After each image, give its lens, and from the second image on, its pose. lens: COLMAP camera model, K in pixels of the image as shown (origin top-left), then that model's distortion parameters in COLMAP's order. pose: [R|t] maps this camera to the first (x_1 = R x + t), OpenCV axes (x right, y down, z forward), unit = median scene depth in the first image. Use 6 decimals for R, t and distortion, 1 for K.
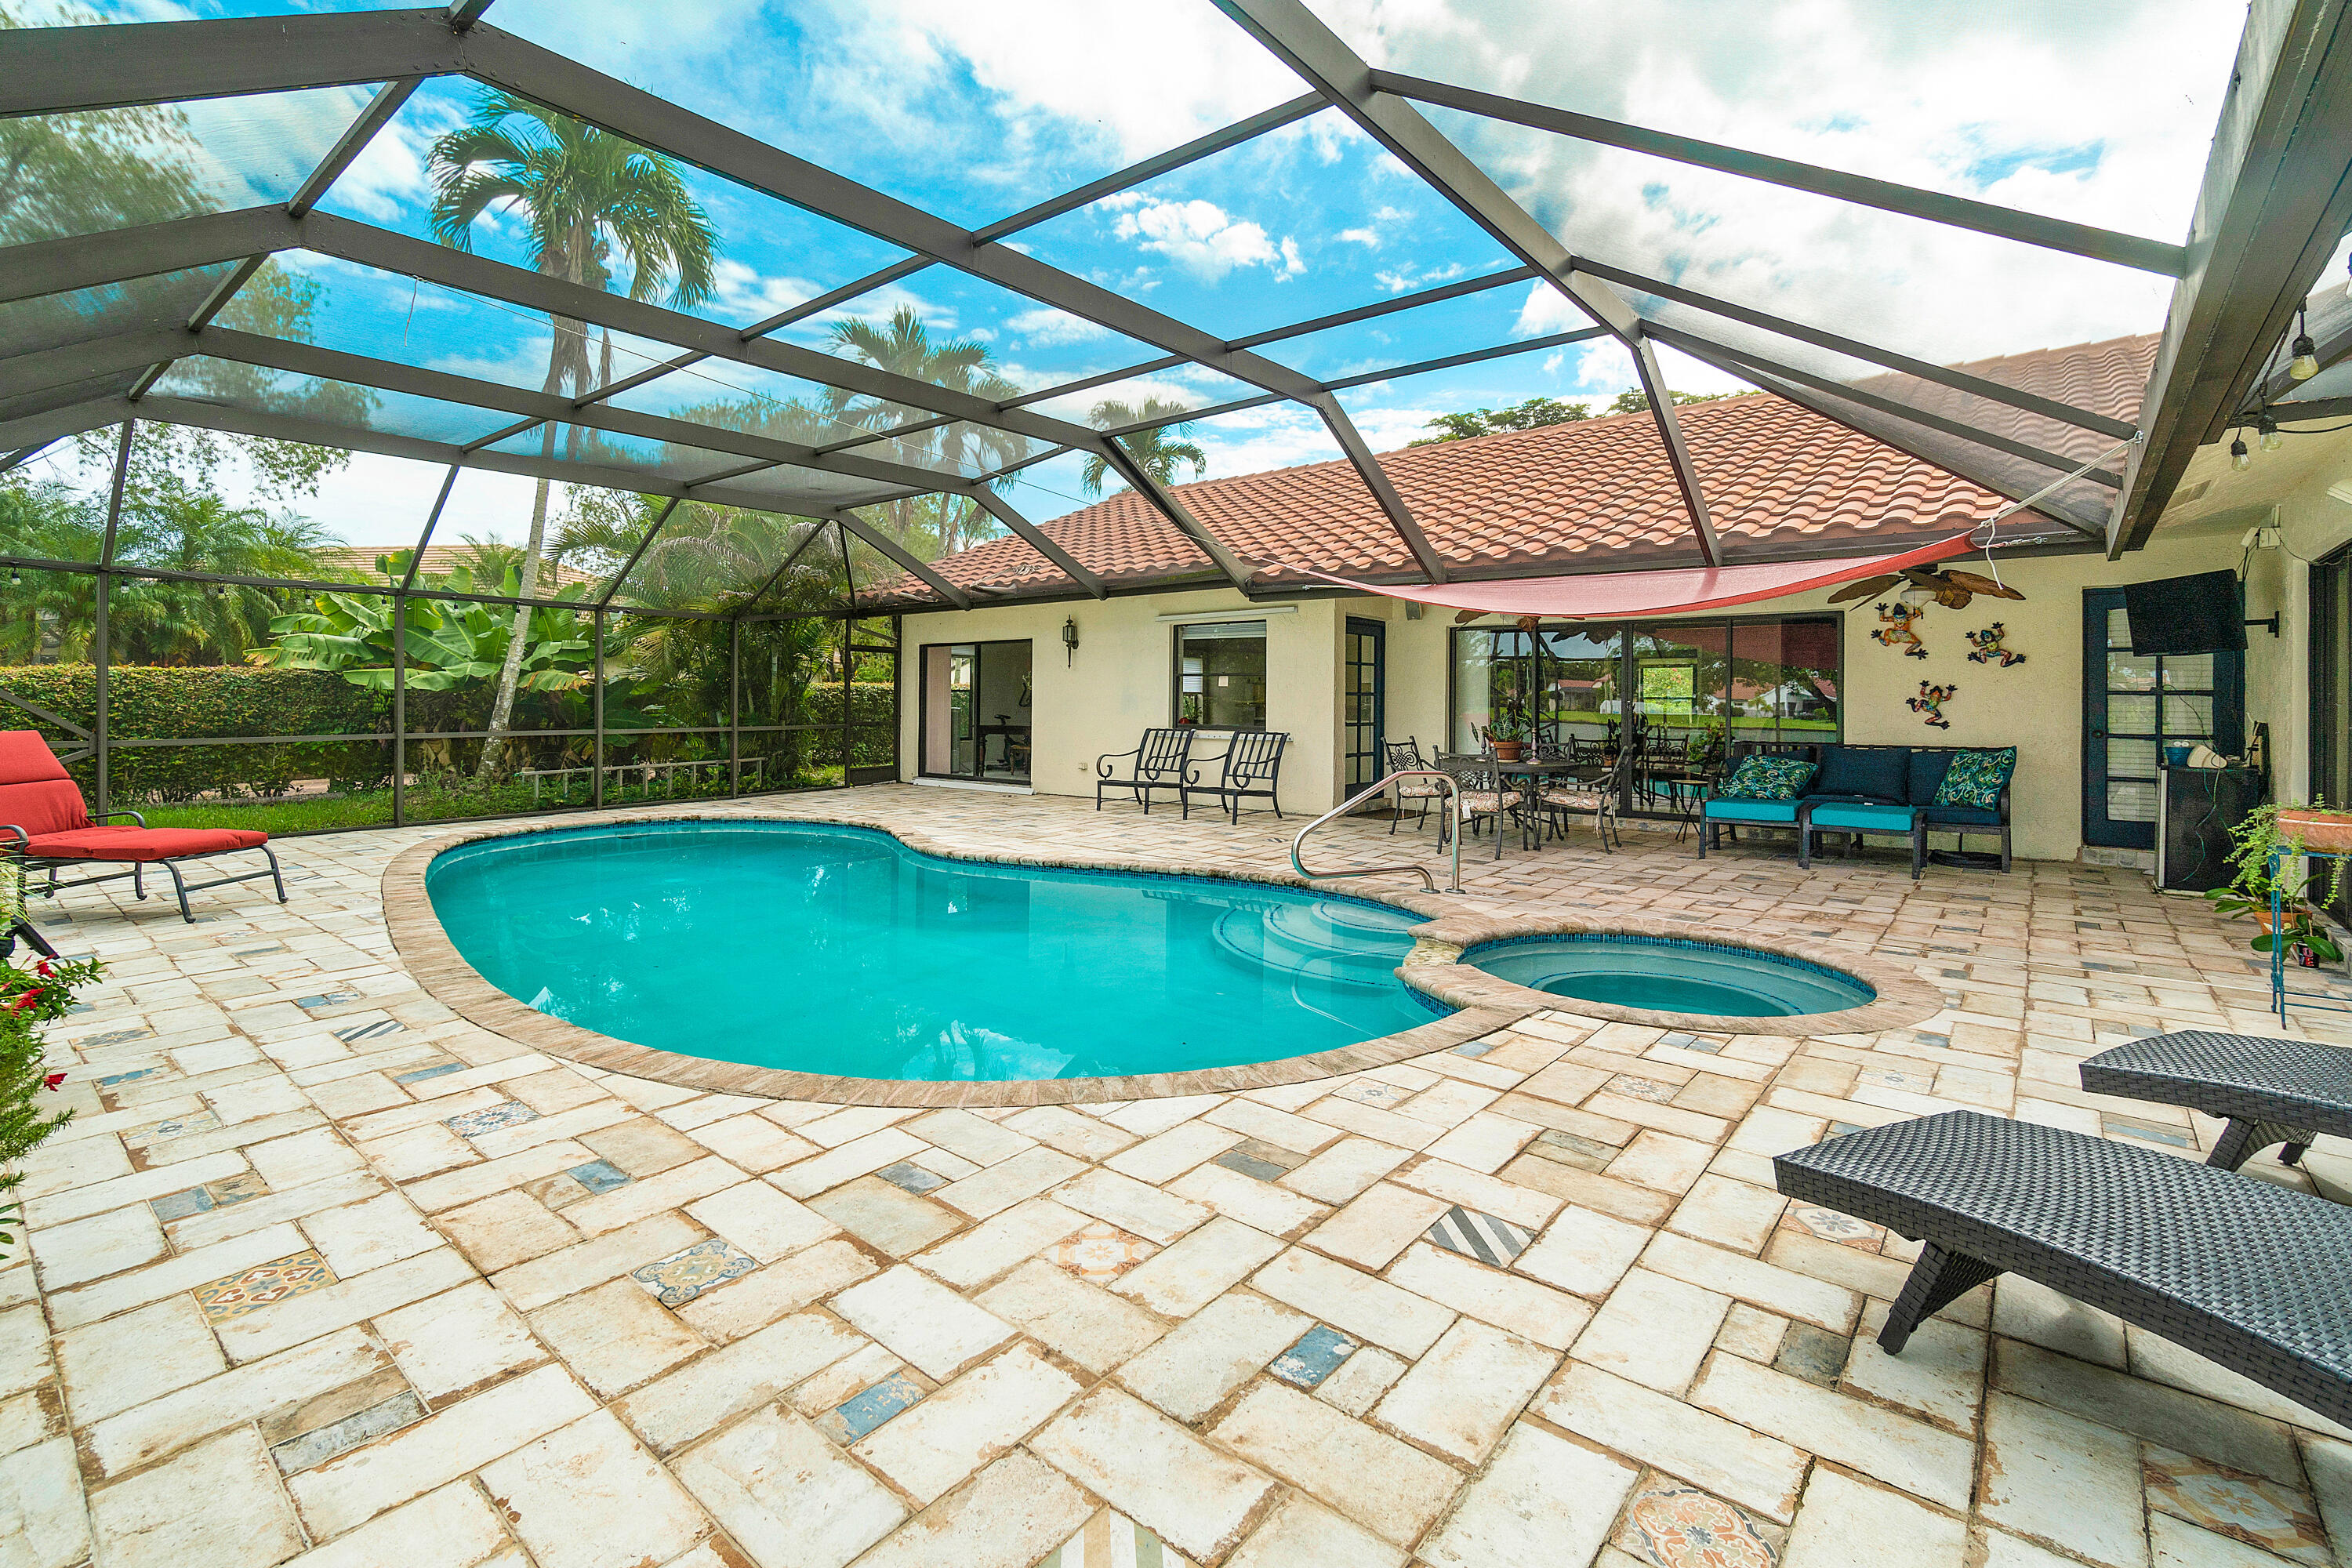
lens RADIAL K [[1035.9, 0, 1171.2], [0, 1035.9, 695.5], [0, 0, 1]] dist [-0.000189, -0.000031]
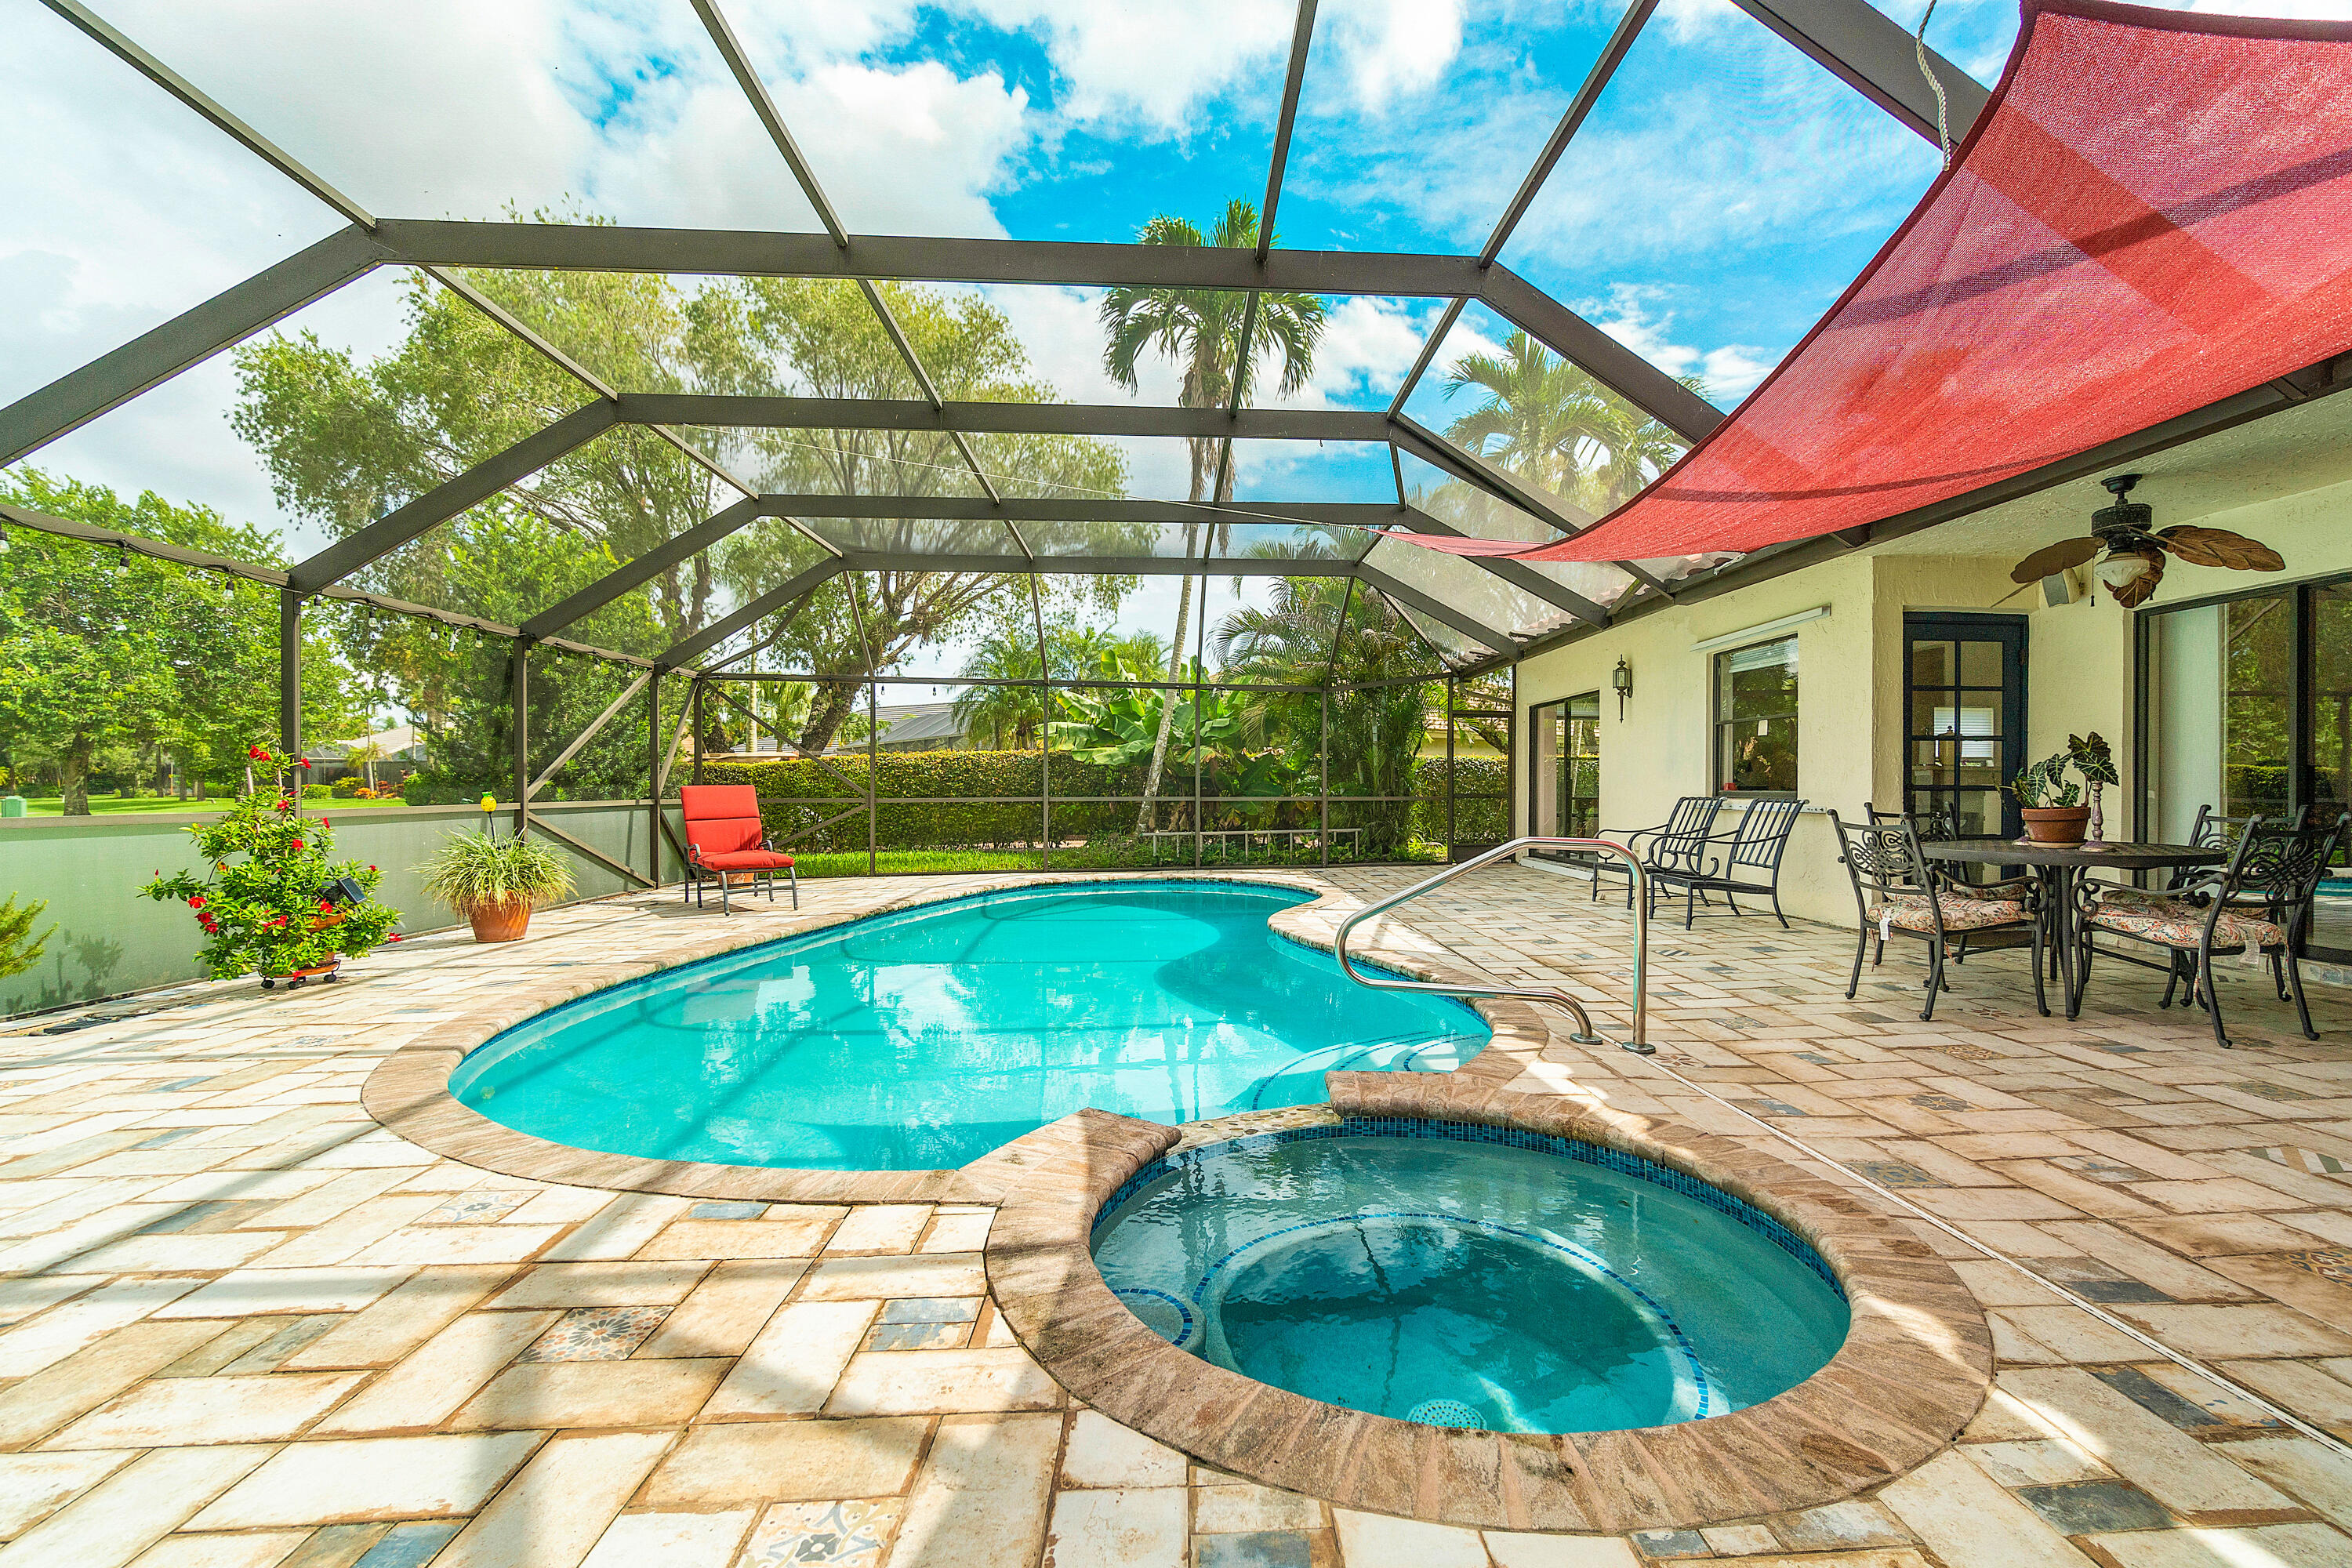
lens RADIAL K [[1090.7, 0, 1259.7], [0, 1090.7, 786.5], [0, 0, 1]] dist [0.001244, 0.000117]
pose [[0.693789, -0.005151, -0.720160, 0.329889], [0.005210, 0.999984, -0.002134, 0.025247], [0.720159, -0.002271, 0.693805, 0.247649]]
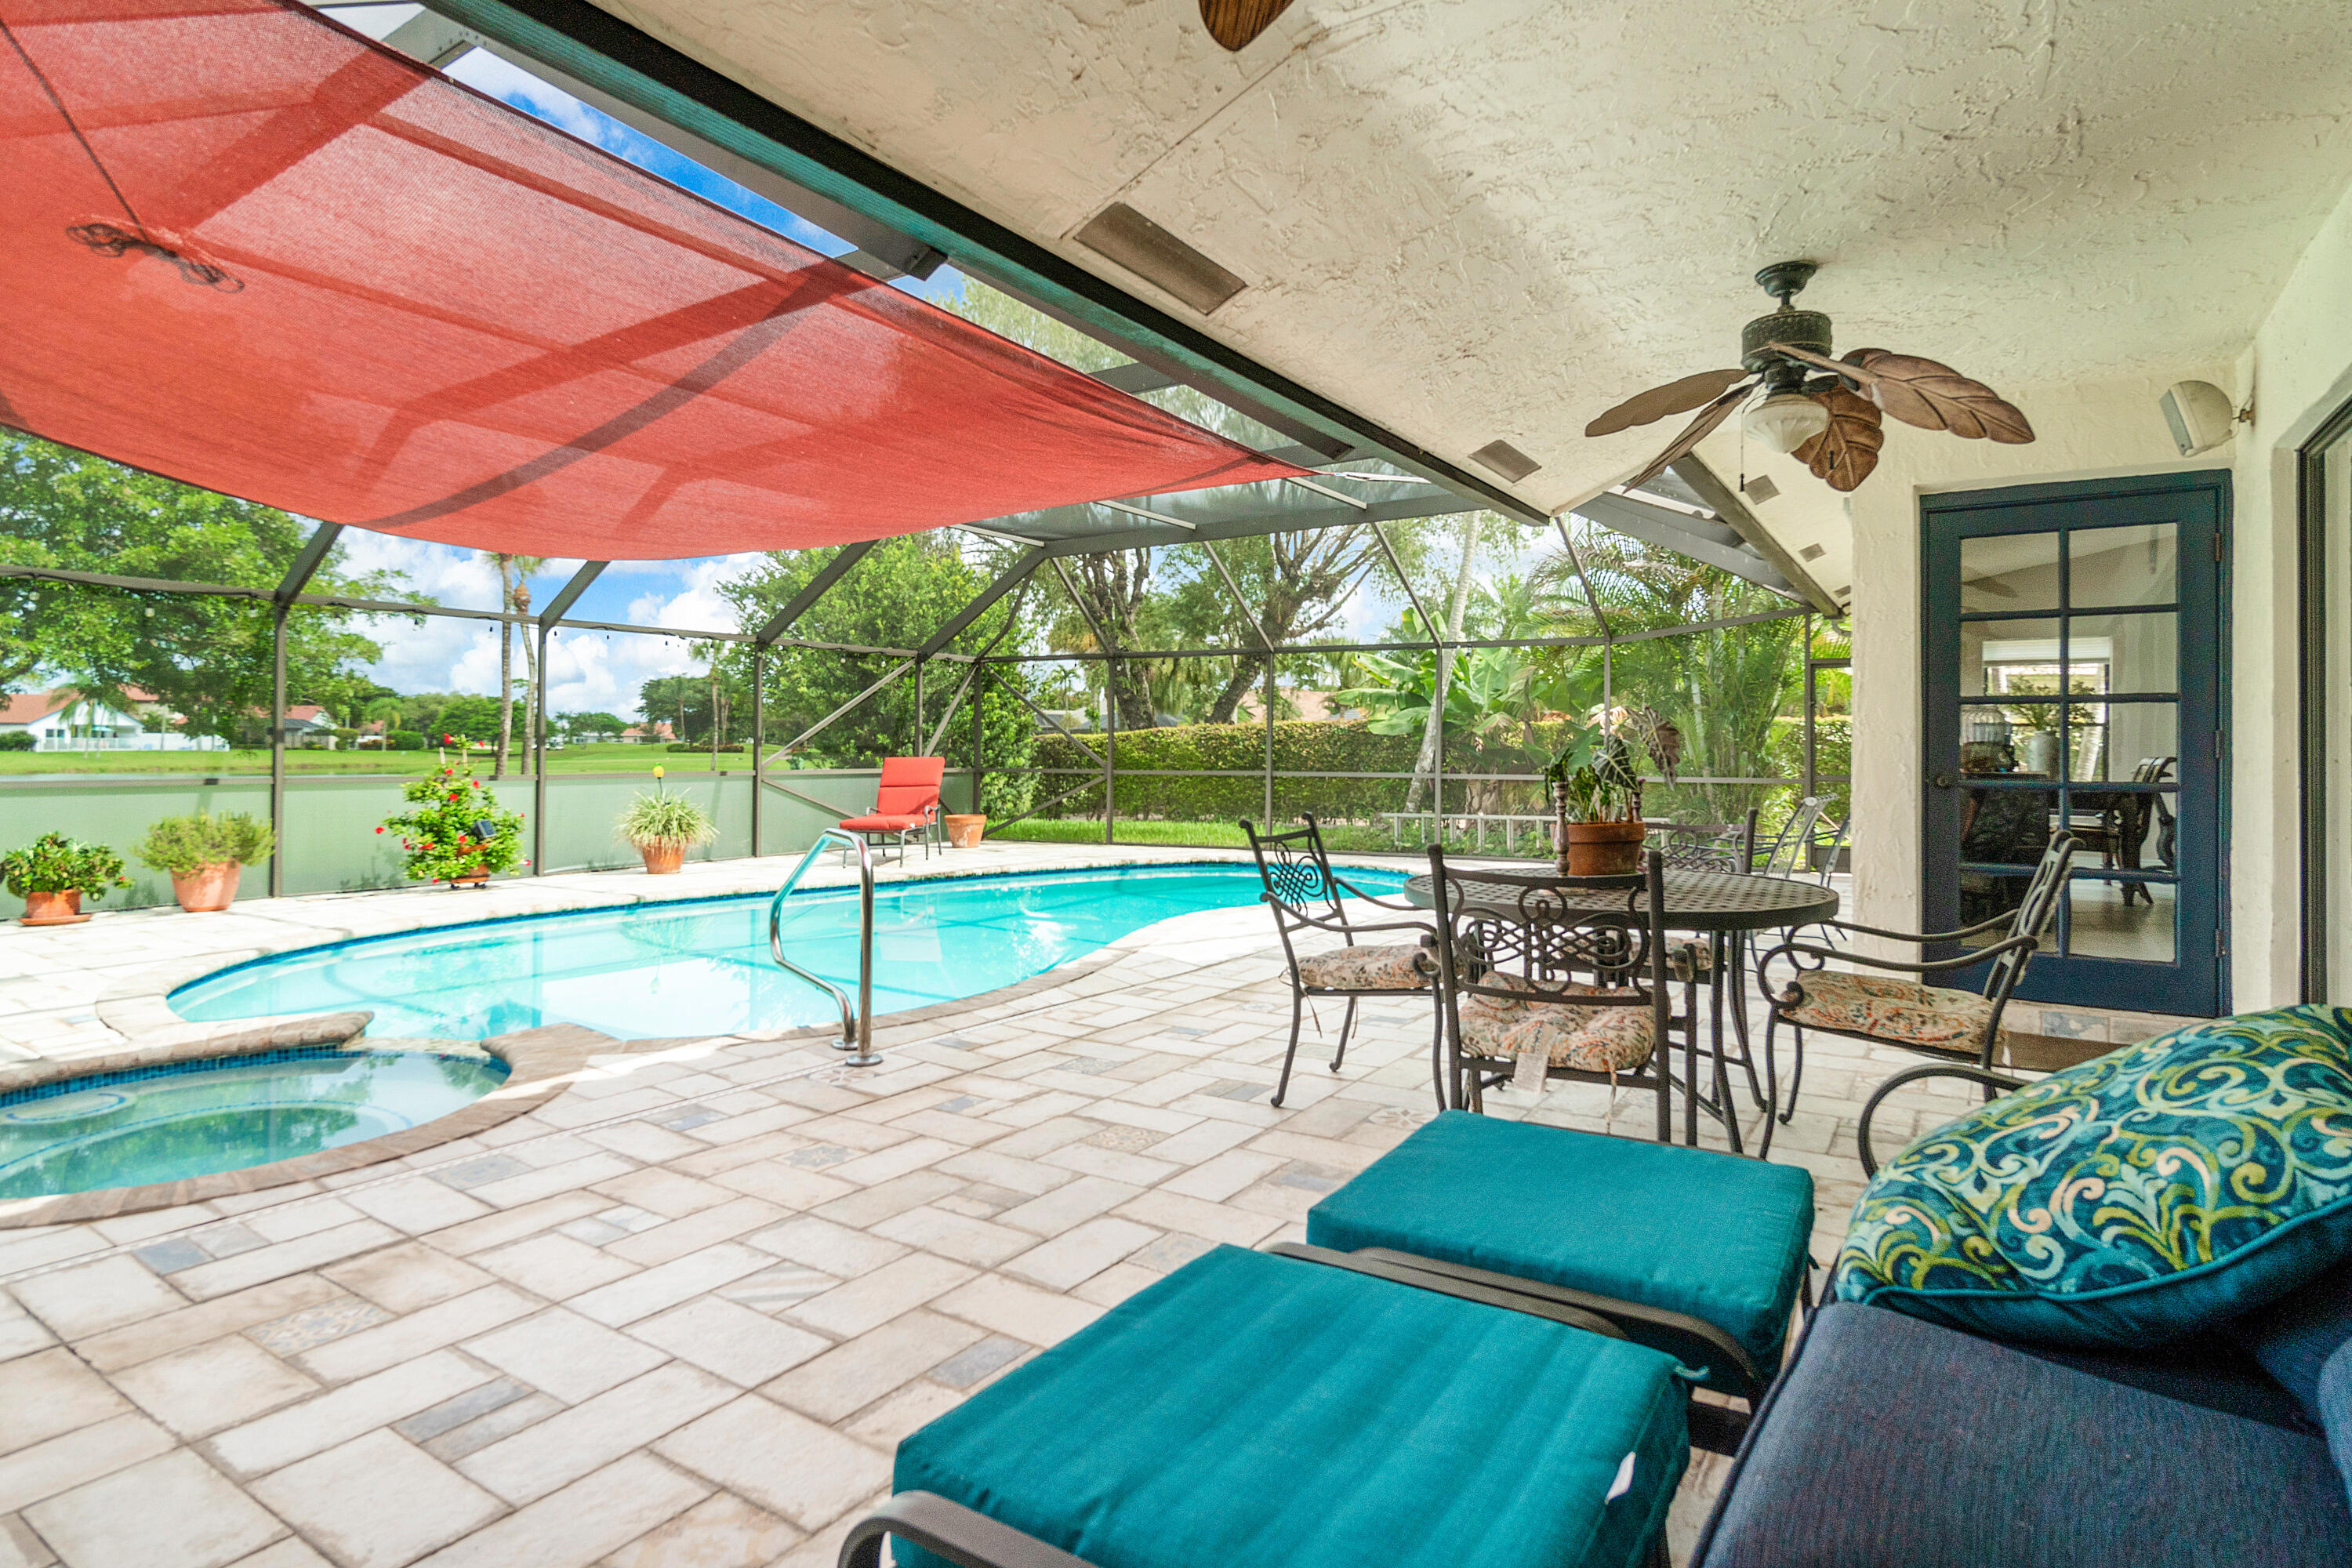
lens RADIAL K [[1226.4, 0, 1176.0], [0, 1226.4, 784.0], [0, 0, 1]] dist [-0.024716, 0.000033]
pose [[0.096681, 0.023098, -0.995047, 0.519036], [-0.002822, 0.999733, 0.022932, 0.018662], [0.995311, 0.000591, 0.096720, 0.613712]]
